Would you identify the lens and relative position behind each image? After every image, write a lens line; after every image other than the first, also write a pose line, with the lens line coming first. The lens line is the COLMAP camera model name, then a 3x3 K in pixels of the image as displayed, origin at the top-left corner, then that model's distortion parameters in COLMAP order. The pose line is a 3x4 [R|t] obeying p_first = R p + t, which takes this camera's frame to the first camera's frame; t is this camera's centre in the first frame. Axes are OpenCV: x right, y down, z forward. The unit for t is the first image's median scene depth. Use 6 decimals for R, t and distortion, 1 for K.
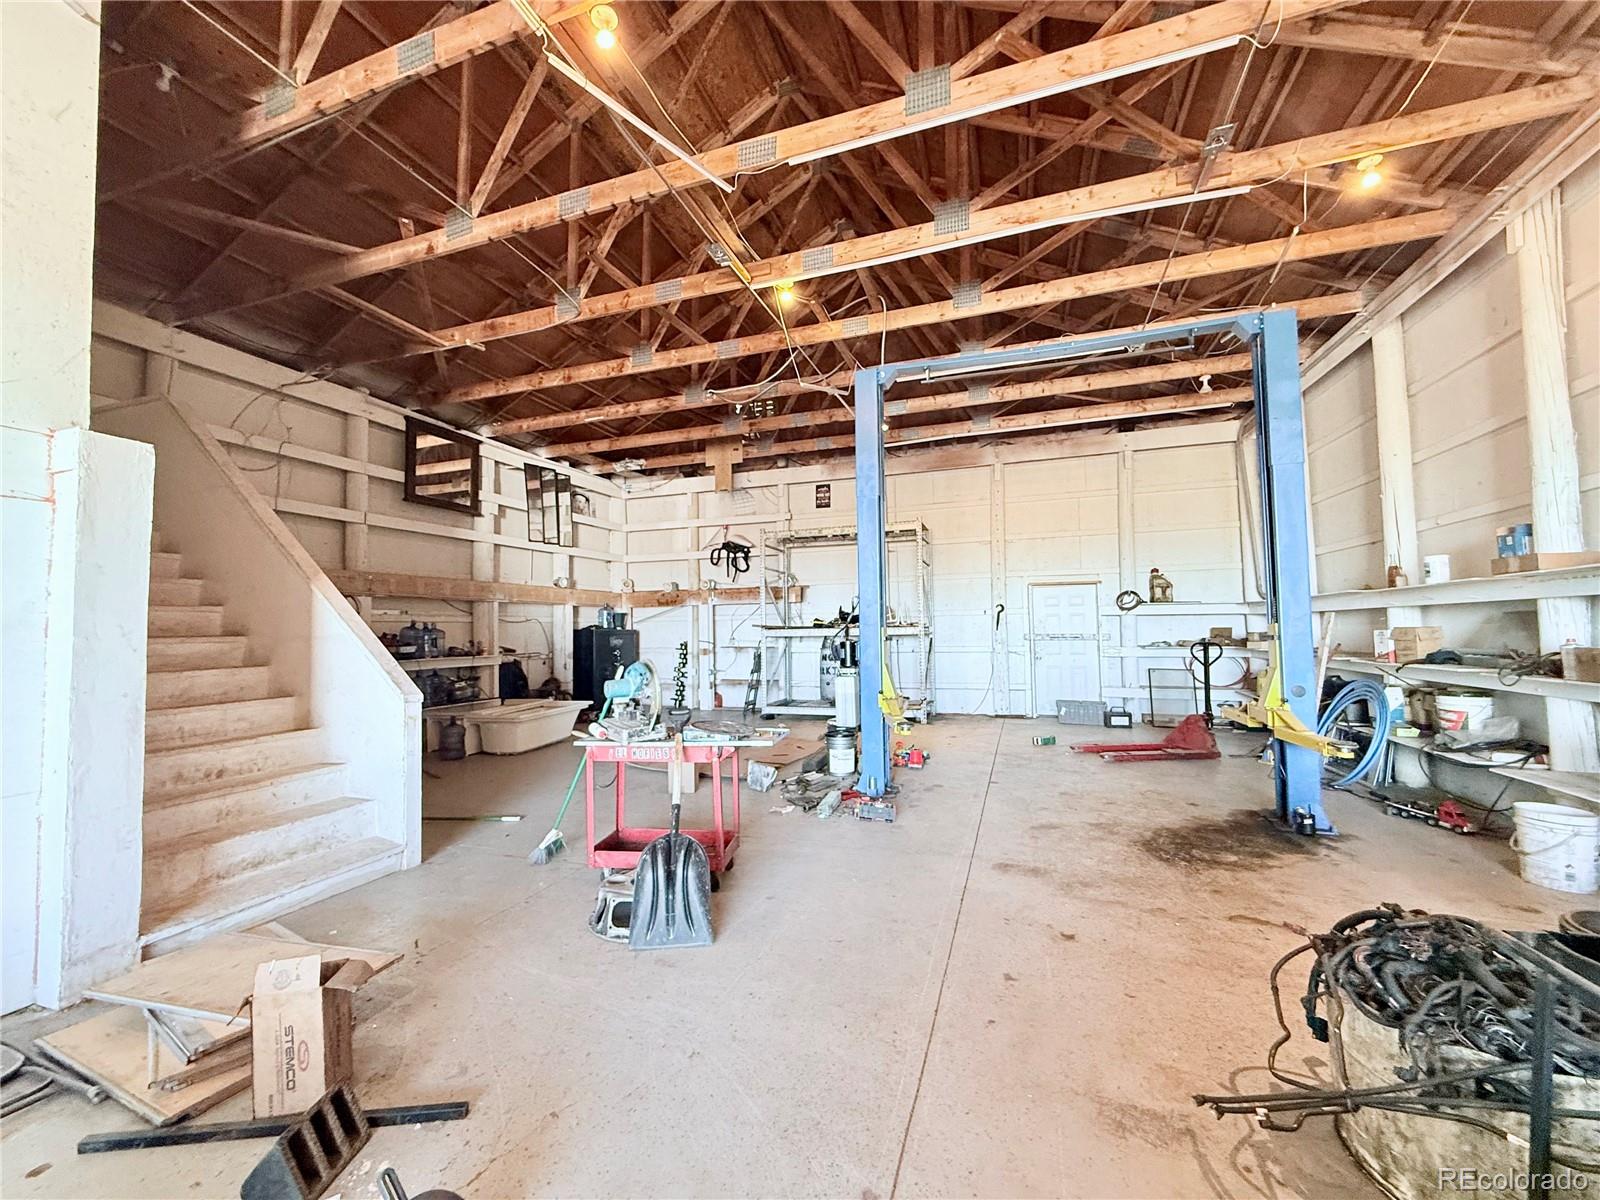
lens RADIAL K [[638.4, 0, 794.8], [0, 638.4, 604.3], [0, 0, 1]] dist [-0.002988, 0.000682]
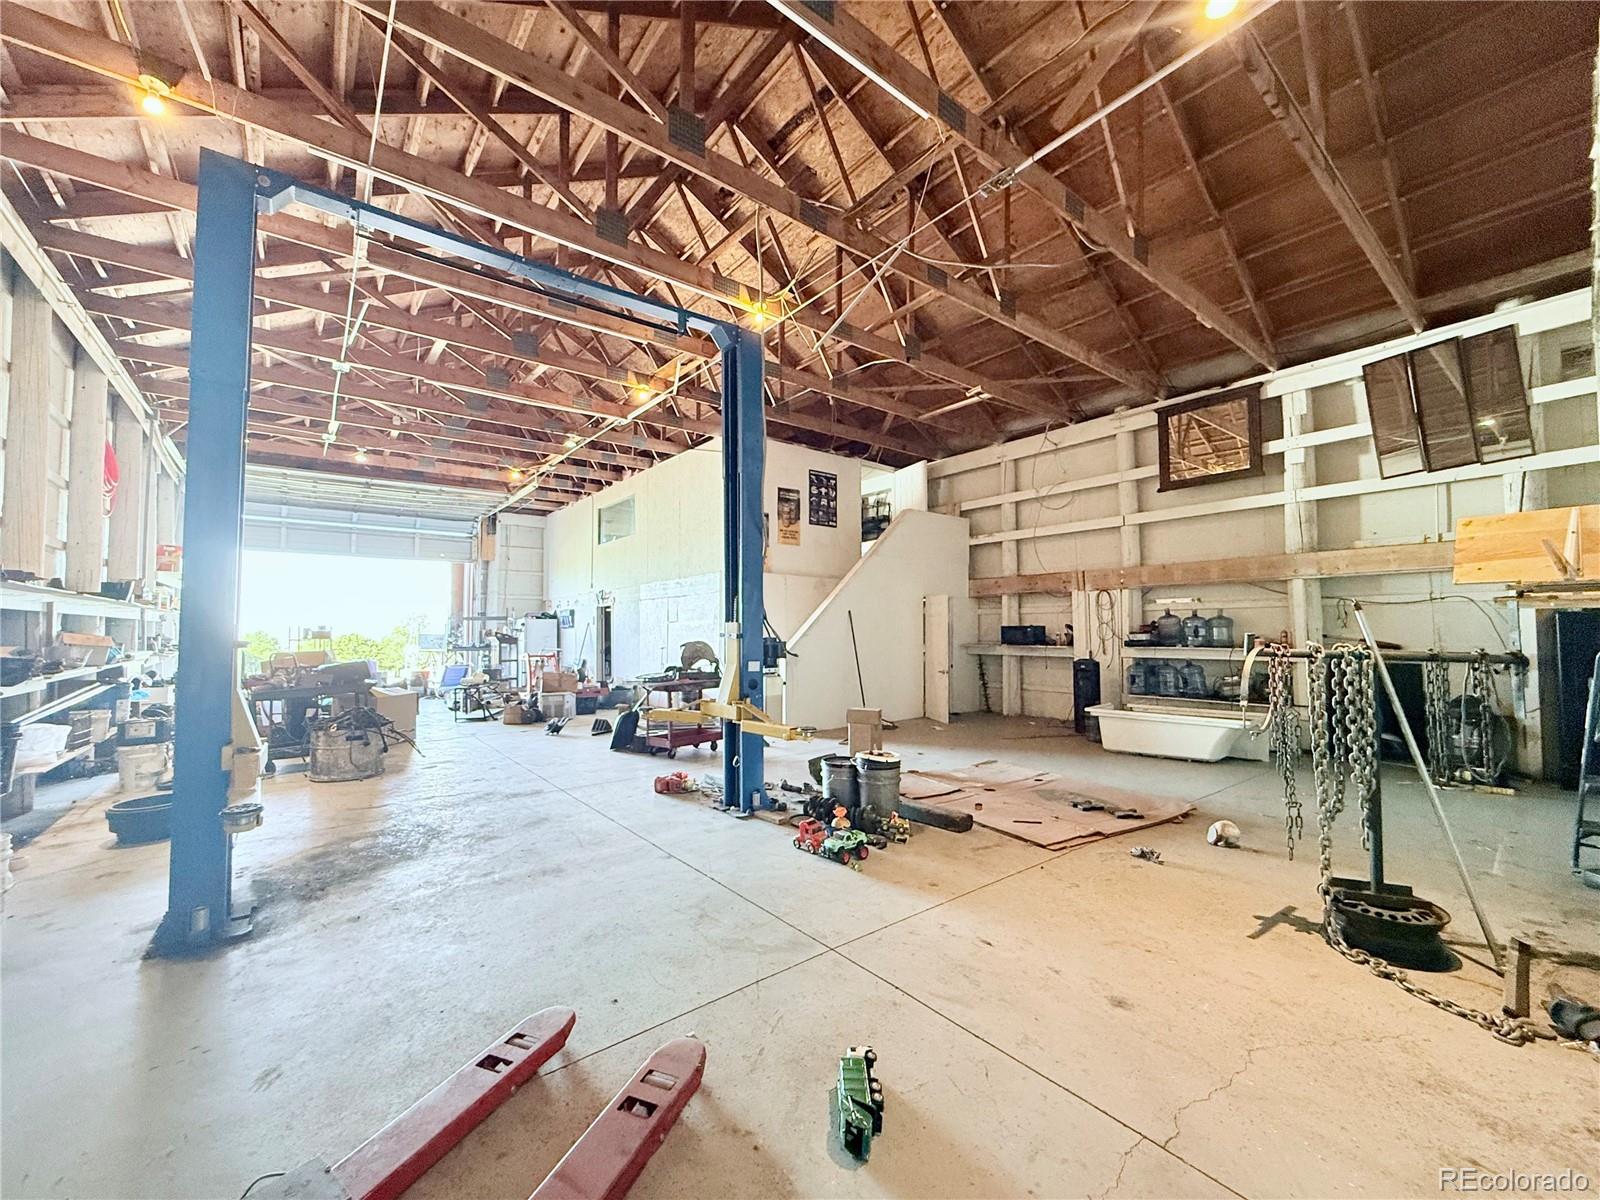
lens RADIAL K [[638.4, 0, 796.3], [0, 638.4, 600.4], [0, 0, 1]] dist [-0.002988, 0.000682]
pose [[-0.536886, -0.020413, -0.843408, 0.996921], [0.048320, 0.997322, -0.054897, 0.069807], [0.842270, -0.070227, -0.534462, 1.846997]]
